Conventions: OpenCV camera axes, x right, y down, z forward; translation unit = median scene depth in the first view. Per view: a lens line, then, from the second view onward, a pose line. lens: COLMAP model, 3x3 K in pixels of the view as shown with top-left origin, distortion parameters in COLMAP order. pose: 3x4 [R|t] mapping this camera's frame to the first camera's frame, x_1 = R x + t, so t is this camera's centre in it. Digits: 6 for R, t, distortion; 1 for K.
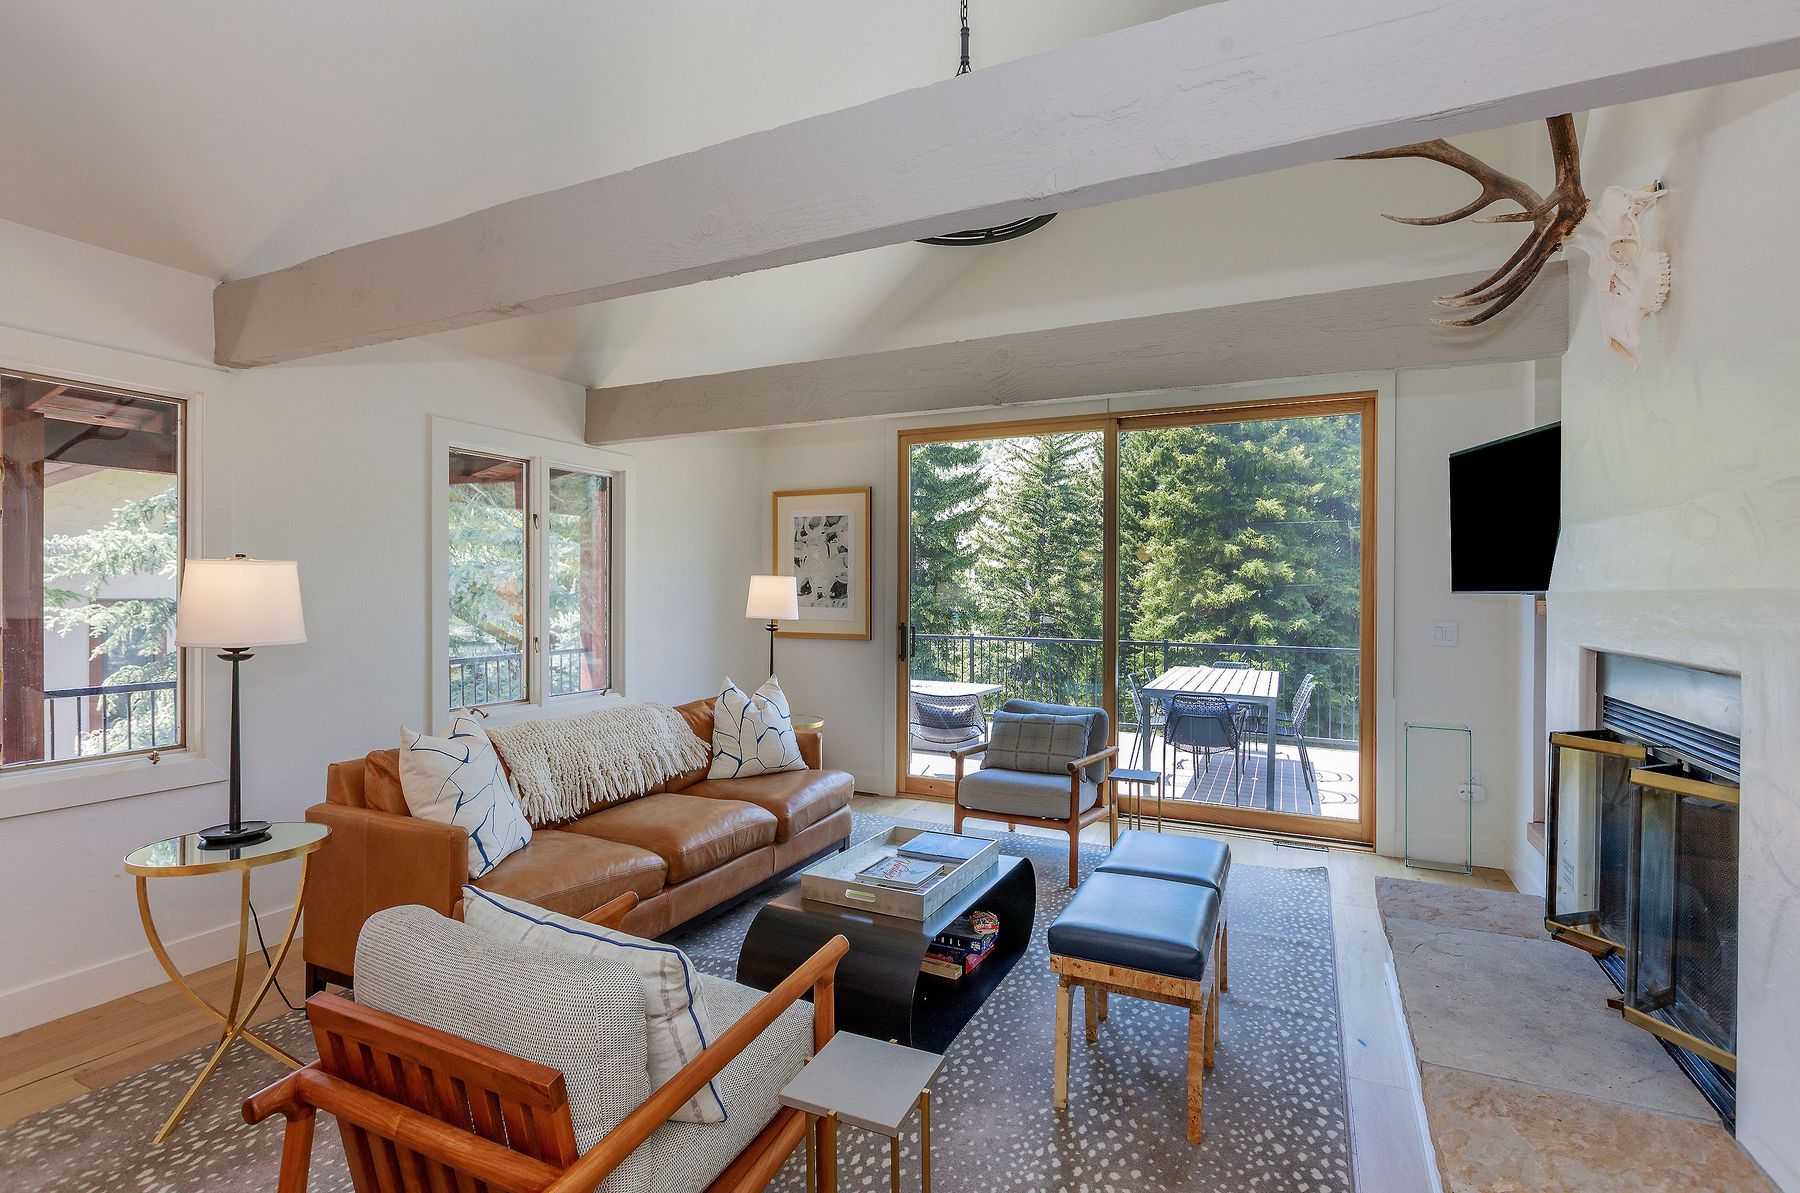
lens RADIAL K [[842.1, 0, 900.0], [0, 842.1, 596.5], [0, 0, 1]] dist [-0.000029, -0.000084]
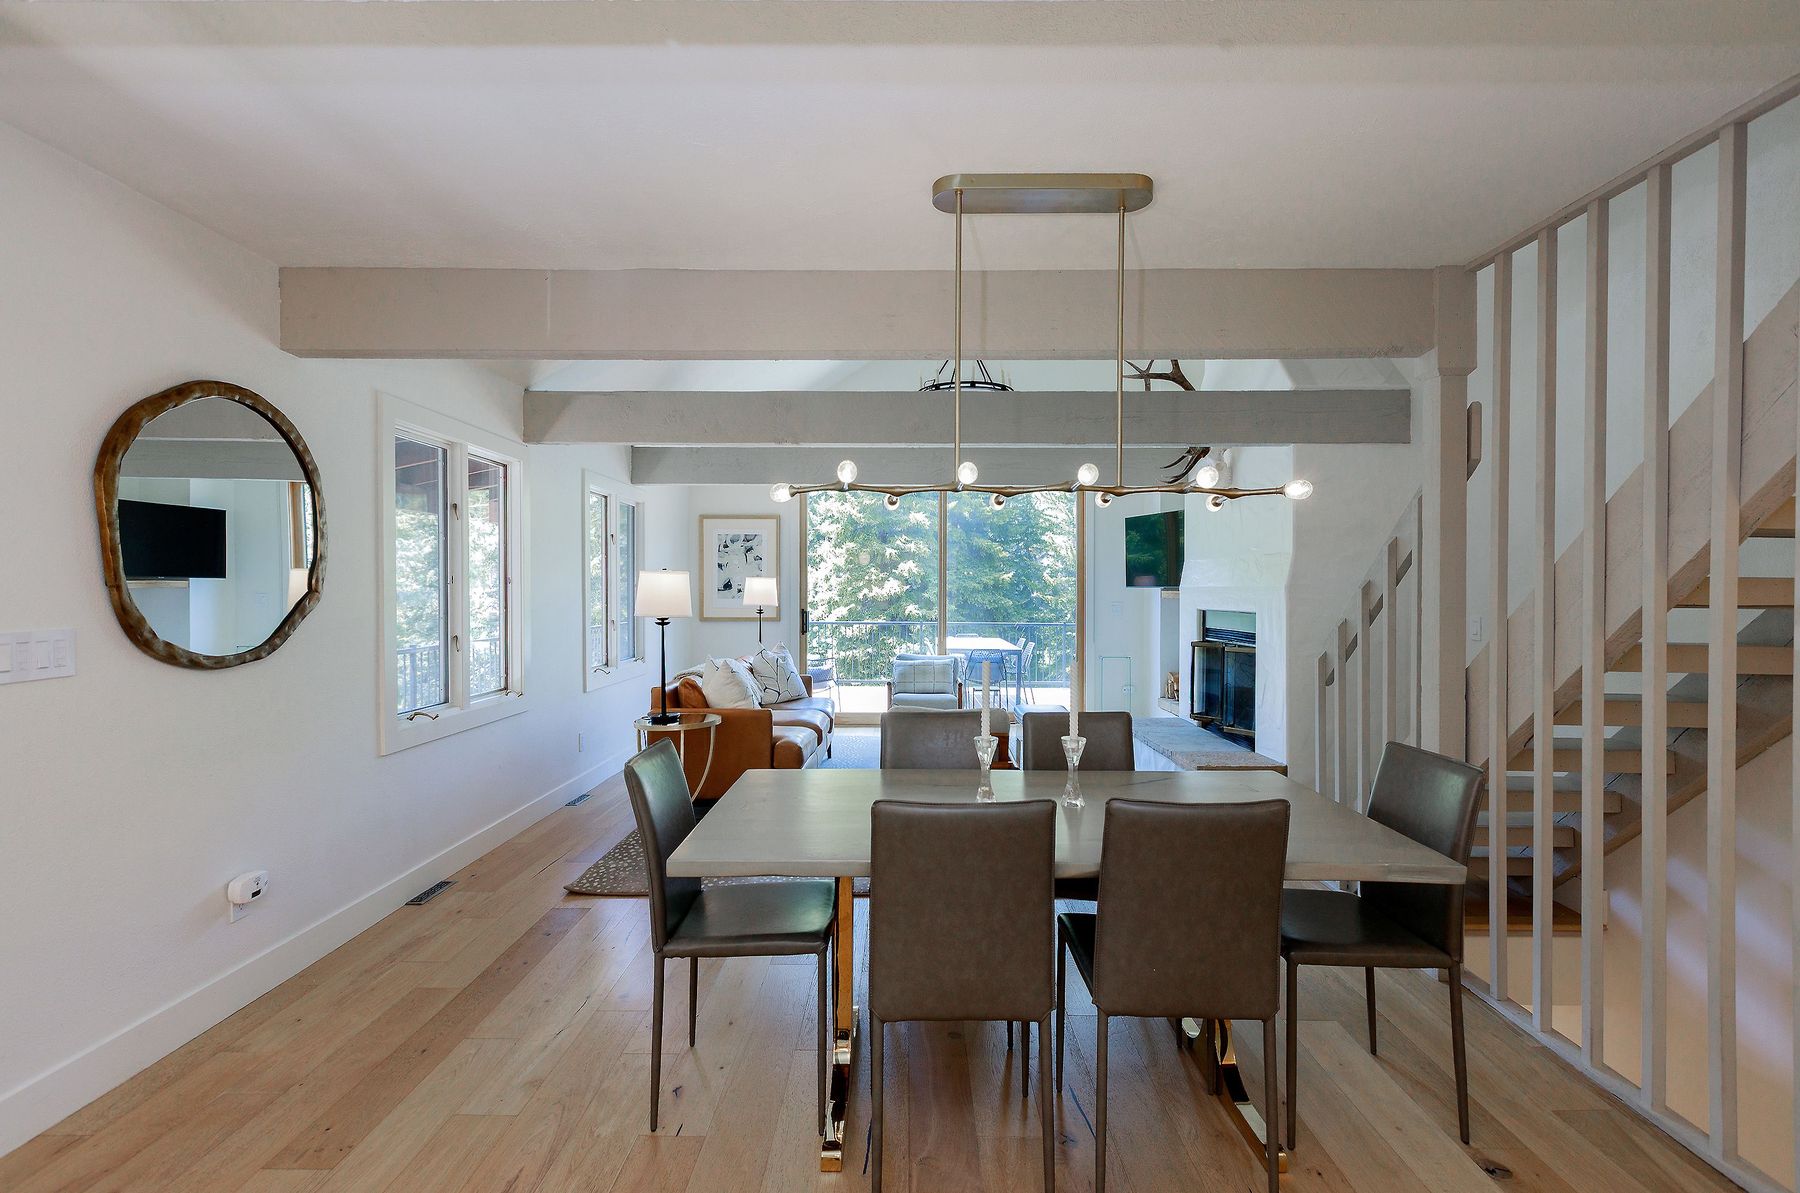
lens RADIAL K [[809.4, 0, 900.0], [0, 809.4, 596.5], [0, 0, 1]] dist [0.000660, 0.000231]
pose [[0.907314, -0.008609, 0.420366, -0.090805], [0.006312, 0.999957, 0.006856, 0.000246], [-0.420407, -0.003567, 0.907329, -0.073222]]
